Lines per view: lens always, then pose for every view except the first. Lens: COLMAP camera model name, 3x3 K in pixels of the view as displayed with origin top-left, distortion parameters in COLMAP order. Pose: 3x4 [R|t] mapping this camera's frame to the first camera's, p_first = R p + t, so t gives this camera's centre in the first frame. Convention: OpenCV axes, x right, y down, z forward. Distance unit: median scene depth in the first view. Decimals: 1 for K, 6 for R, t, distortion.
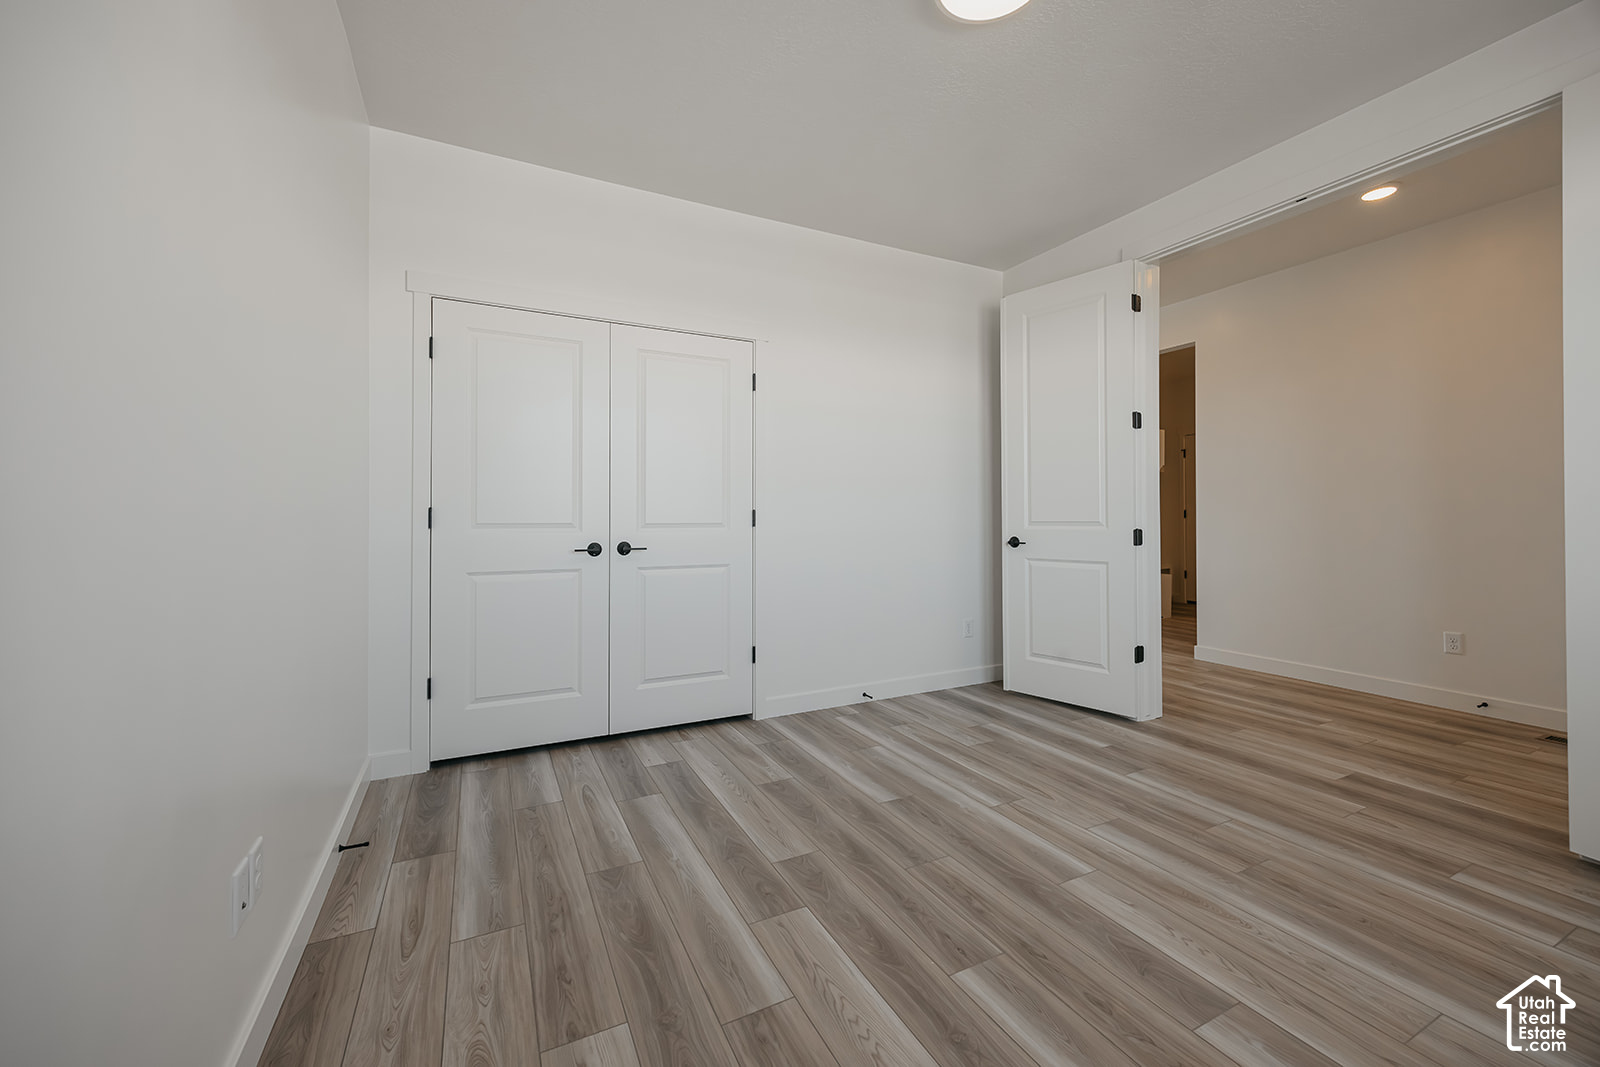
lens RADIAL K [[629.2, 0, 802.5], [0, 629.2, 514.2], [0, 0, 1]] dist [-0.000897, -0.000098]
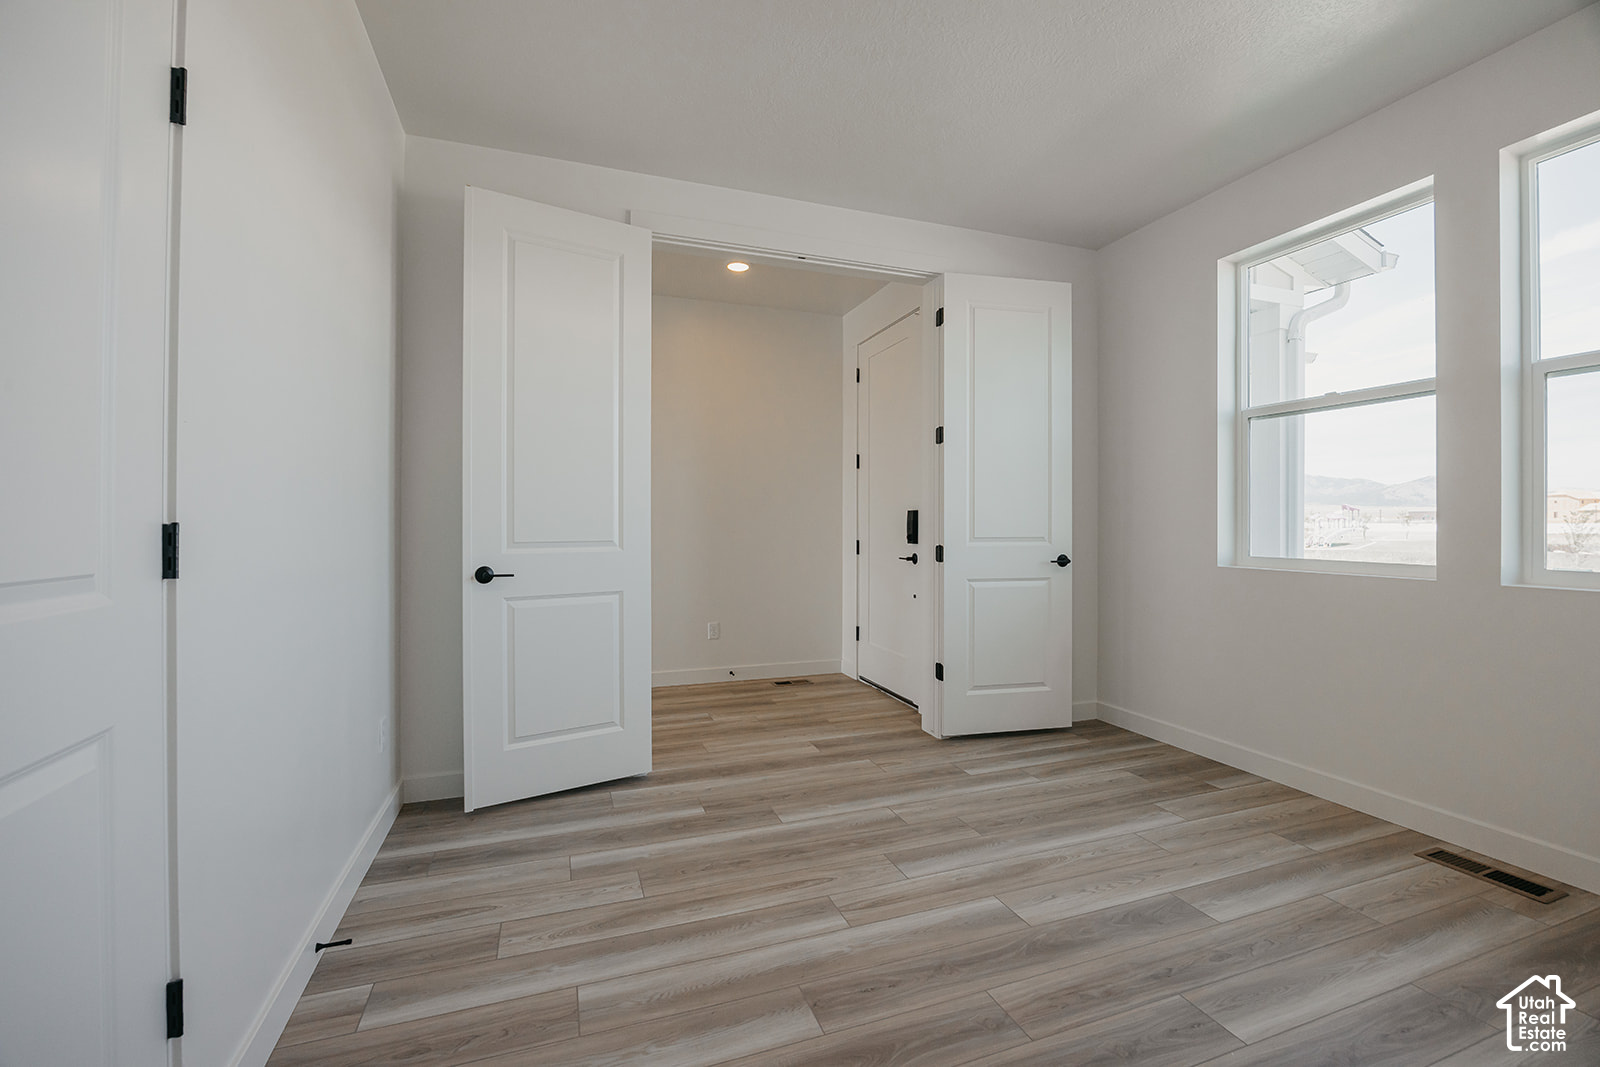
lens RADIAL K [[687.1, 0, 800.0], [0, 687.1, 533.5], [0, 0, 1]] dist [-0.016138, 0.000281]
pose [[0.117804, -0.003412, 0.993031, -0.441860], [-0.003135, 0.999988, 0.003808, -0.002375], [-0.993032, -0.003561, 0.117792, 0.835738]]
